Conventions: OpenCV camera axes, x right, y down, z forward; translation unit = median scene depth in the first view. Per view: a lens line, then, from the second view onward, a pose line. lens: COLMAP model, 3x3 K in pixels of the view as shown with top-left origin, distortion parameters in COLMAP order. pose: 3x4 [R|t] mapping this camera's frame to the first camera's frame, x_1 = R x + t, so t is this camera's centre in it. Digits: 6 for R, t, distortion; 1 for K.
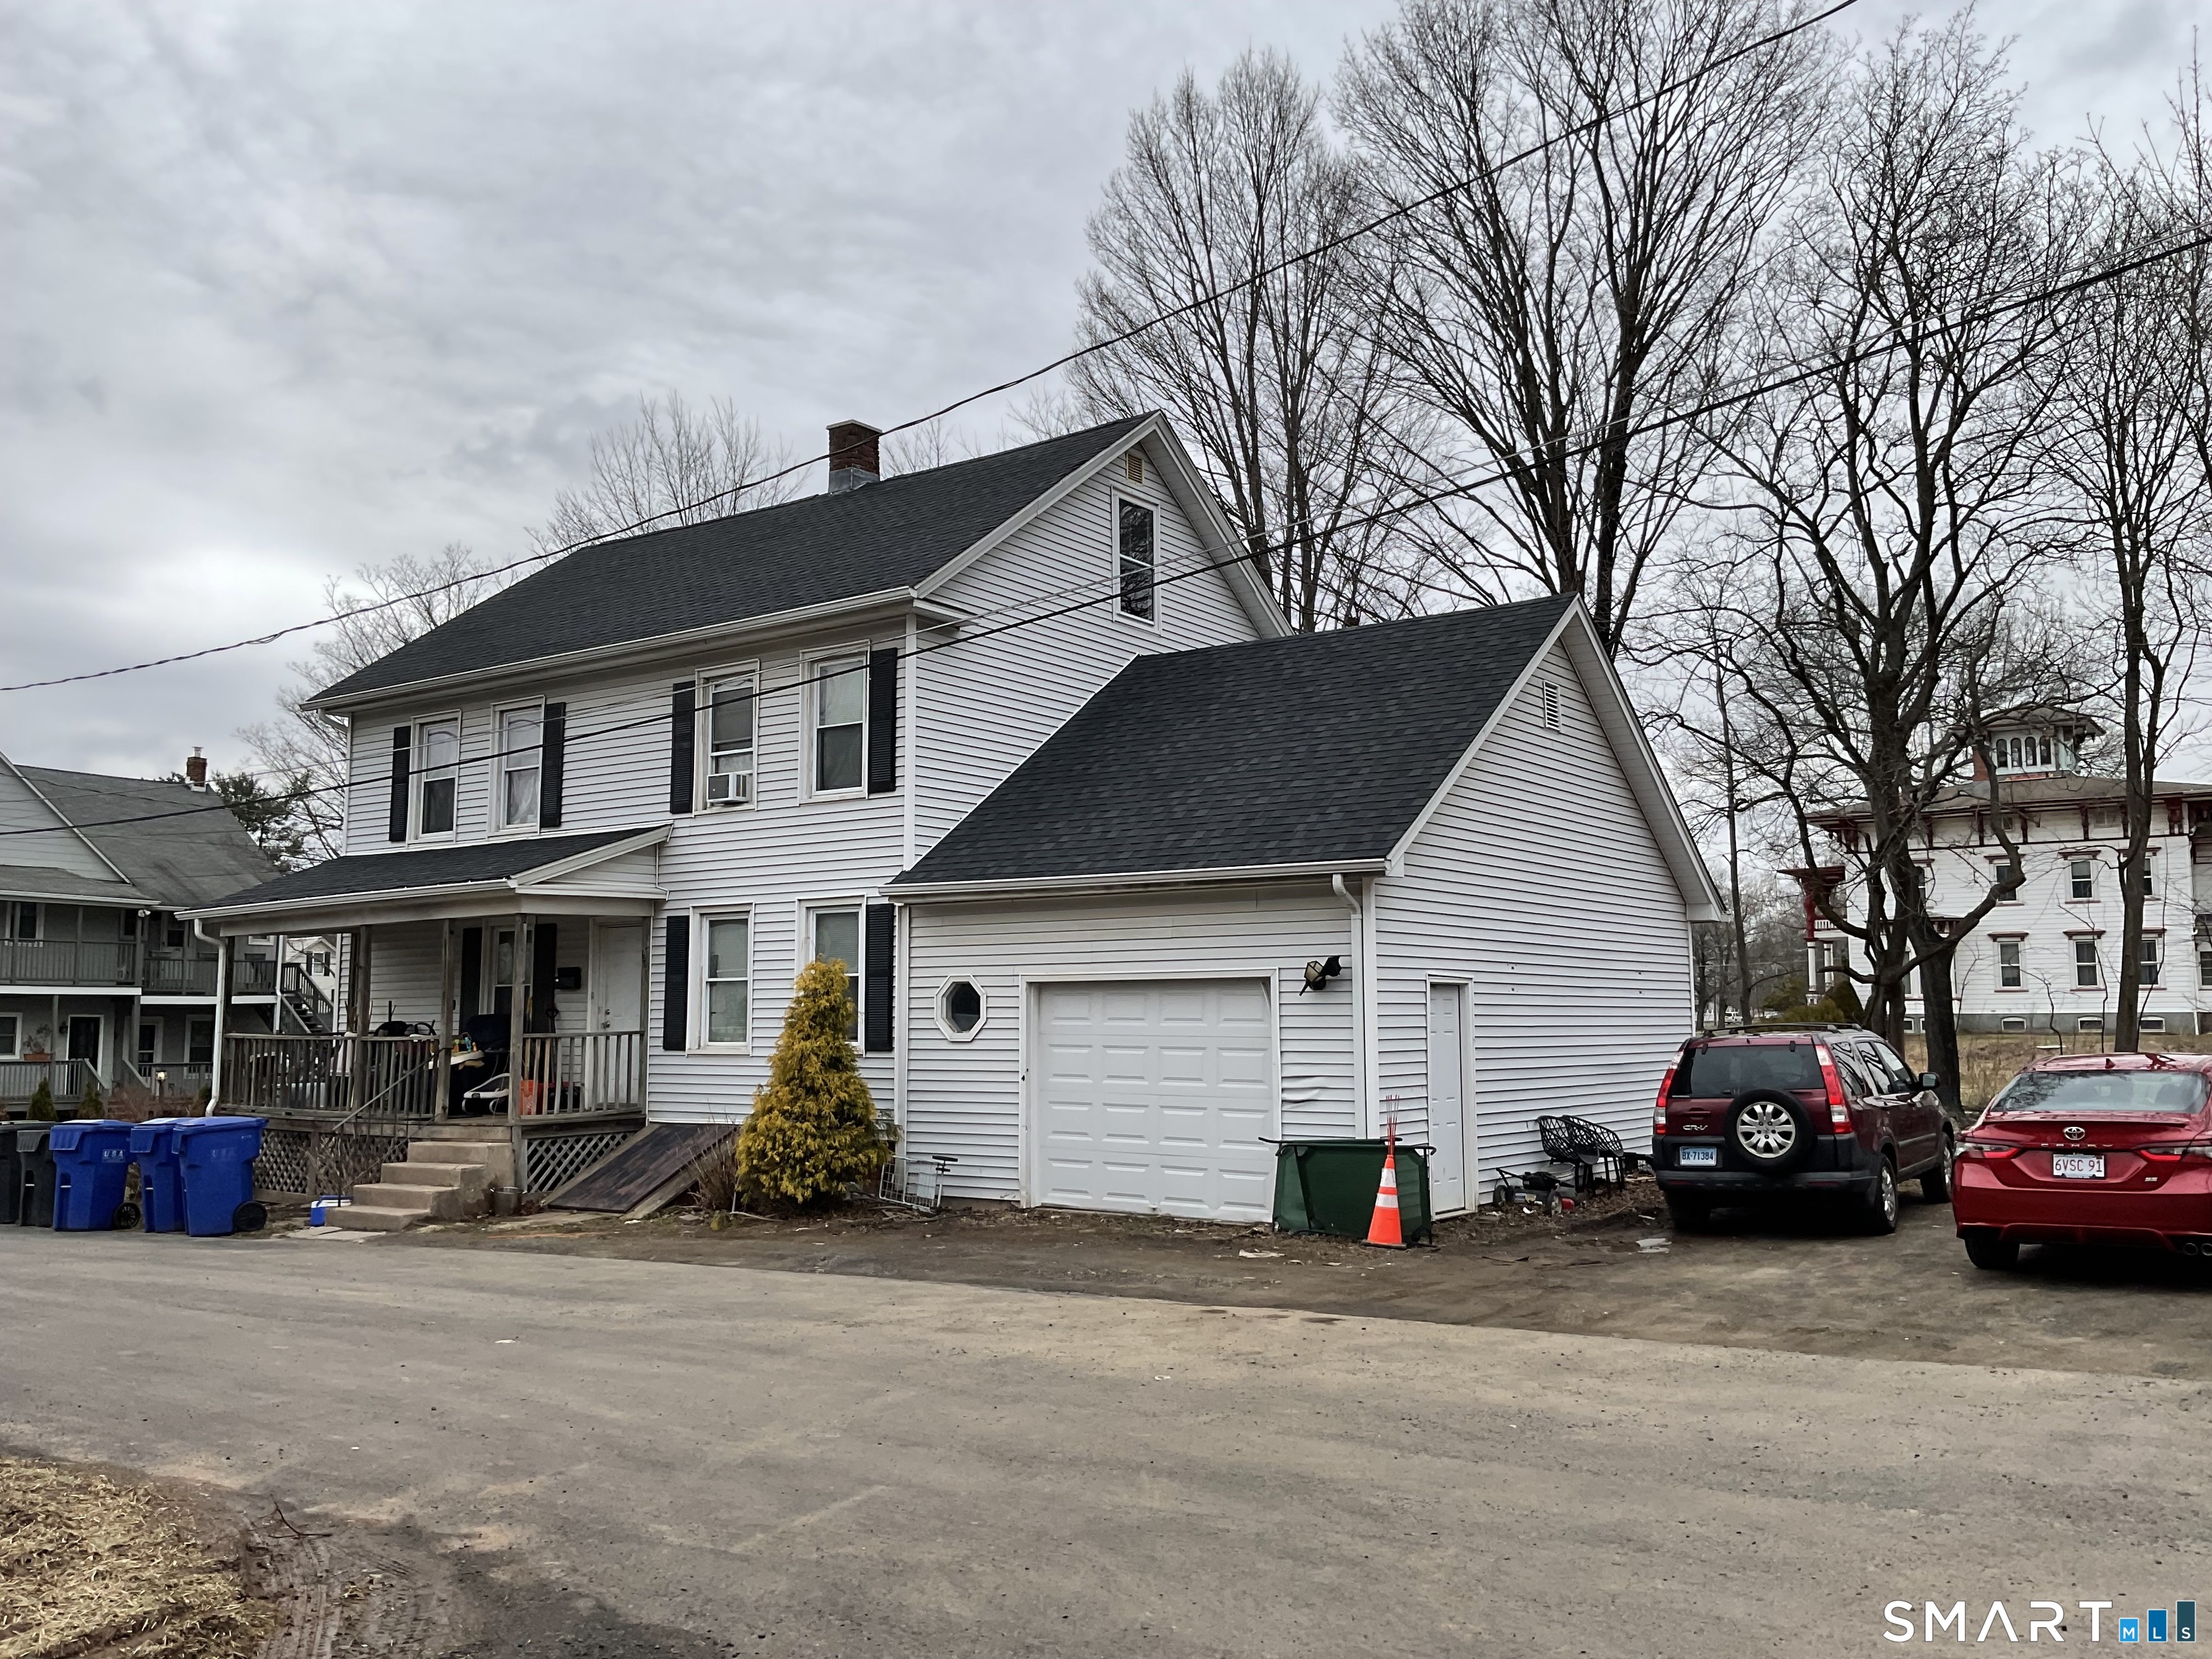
lens RADIAL K [[1816.3, 0, 1106.0], [0, 1816.3, 829.5], [0, 0, 1]] dist [0.111977, -0.213189]
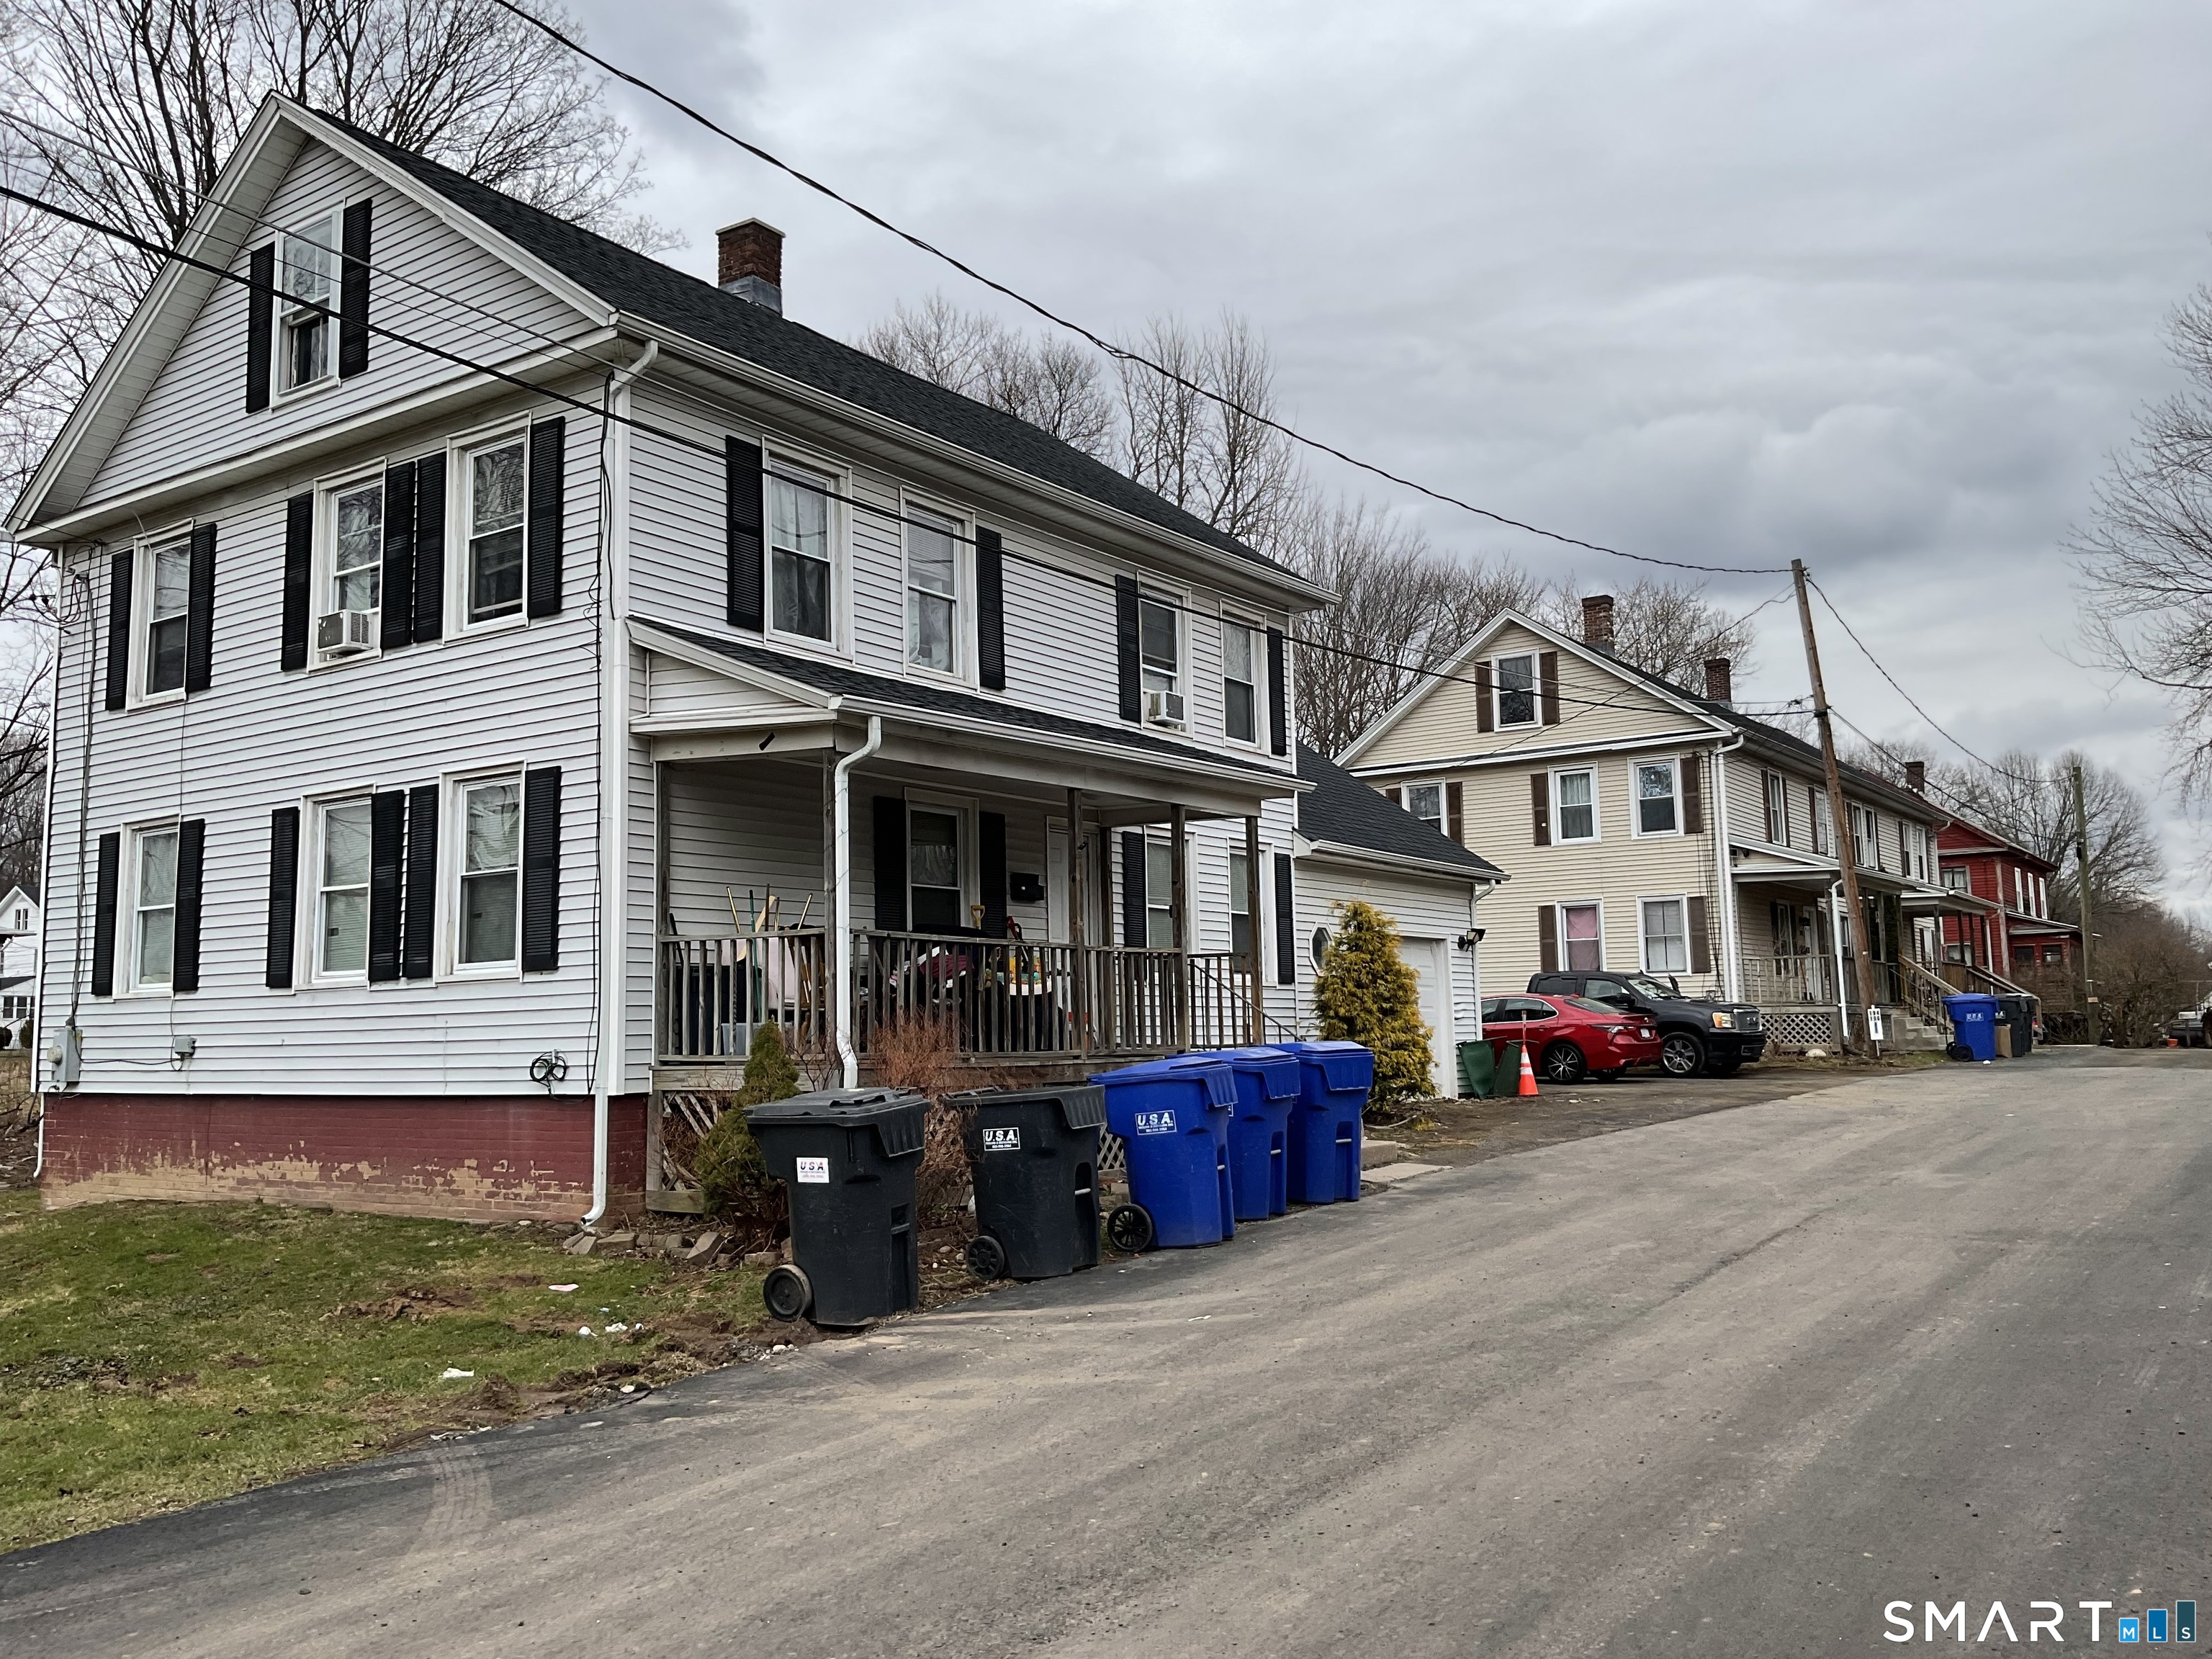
lens RADIAL K [[1816.3, 0, 1106.0], [0, 1816.3, 829.5], [0, 0, 1]] dist [0.111977, -0.213189]
pose [[-0.017884, 0.116693, 0.993007, -1.036915], [-0.088646, 0.989070, -0.117827, 0.140664], [-0.995903, -0.090134, -0.007344, 0.932990]]
